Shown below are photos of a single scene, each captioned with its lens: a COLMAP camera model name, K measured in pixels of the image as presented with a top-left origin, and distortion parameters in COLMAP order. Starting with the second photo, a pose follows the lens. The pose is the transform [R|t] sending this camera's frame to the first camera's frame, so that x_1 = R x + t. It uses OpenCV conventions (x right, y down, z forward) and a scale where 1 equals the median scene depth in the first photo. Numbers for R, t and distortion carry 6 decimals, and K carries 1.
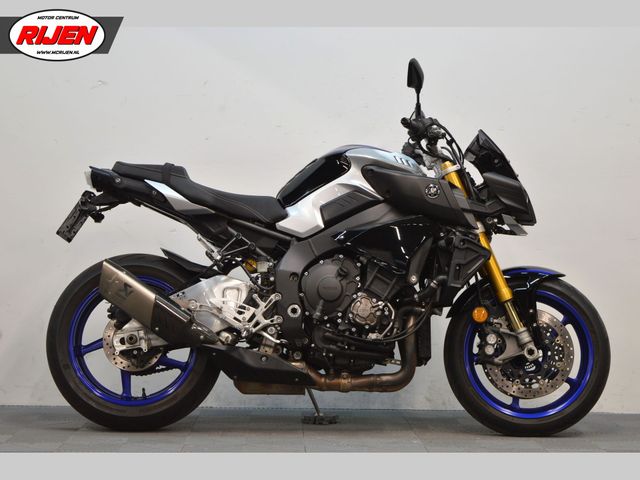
lens RADIAL K [[1517.9, 0, 320.0], [0, 1517.9, 240.0], [0, 0, 1]] dist [0.033249, 0.104824]
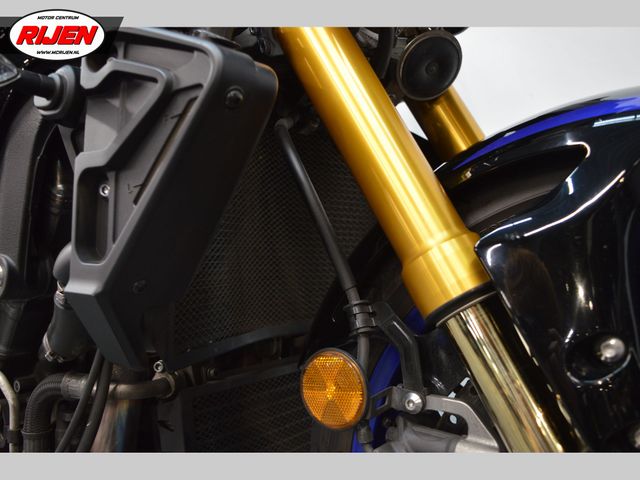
lens RADIAL K [[522.9, 0, 320.0], [0, 522.9, 240.0], [0, 0, 1]] dist [-0.003877, -0.000773]
pose [[0.796319, -0.154209, -0.584890, 0.149488], [0.198628, 0.980001, 0.012048, 0.028498], [0.571335, -0.125770, 0.811023, 0.951620]]
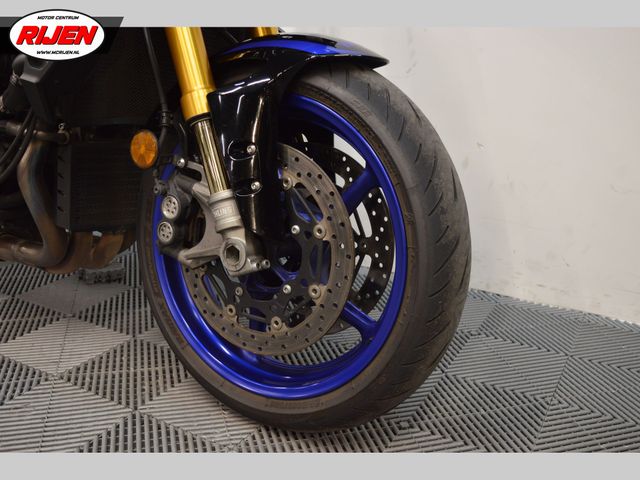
lens RADIAL K [[641.4, 0, 320.0], [0, 641.4, 240.0], [0, 0, 1]] dist [-0.096105, 0.010991]
pose [[0.853982, 0.162425, -0.494301, 0.241493], [-0.012981, 0.956381, 0.291835, 0.021081], [0.520141, -0.242805, 0.818840, 0.880333]]
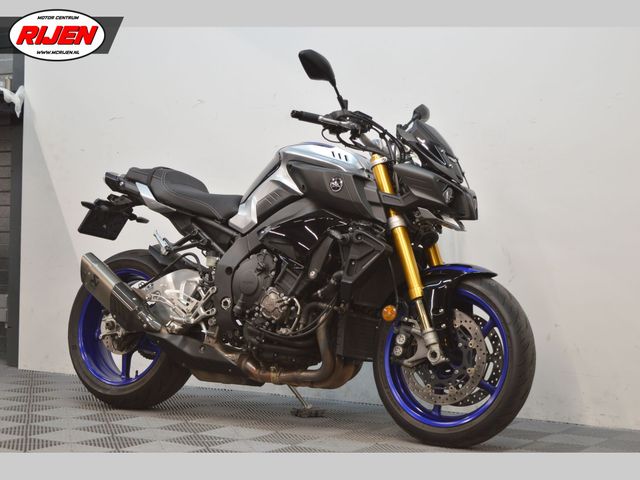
lens RADIAL K [[1184.8, 0, 320.0], [0, 1184.8, 240.0], [0, 0, 1]] dist [0.032913, -0.011372]
pose [[0.832311, -0.003923, -0.554296, 0.484842], [-0.005374, 0.999871, -0.015146, 0.014962], [0.554283, 0.015585, 0.832182, 0.359960]]
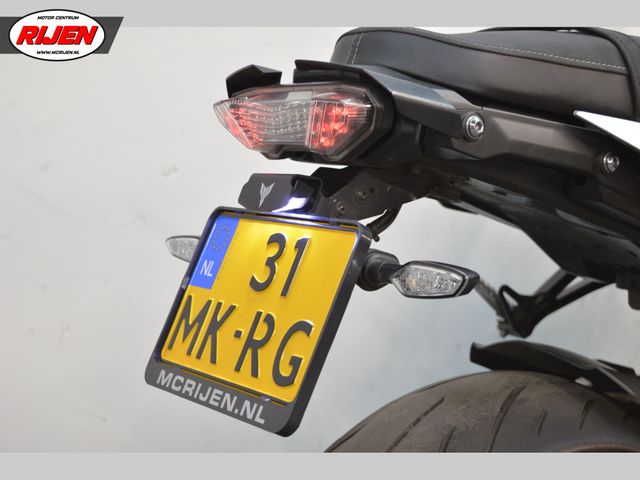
lens RADIAL K [[1121.6, 0, 320.0], [0, 1121.6, 240.0], [0, 0, 1]] dist [0.015050, 0.033762]
pose [[0.786549, -0.186987, 0.588538, -0.256449], [0.013718, 0.958110, 0.286072, -0.072013], [-0.617376, -0.216936, 0.756165, 0.905238]]
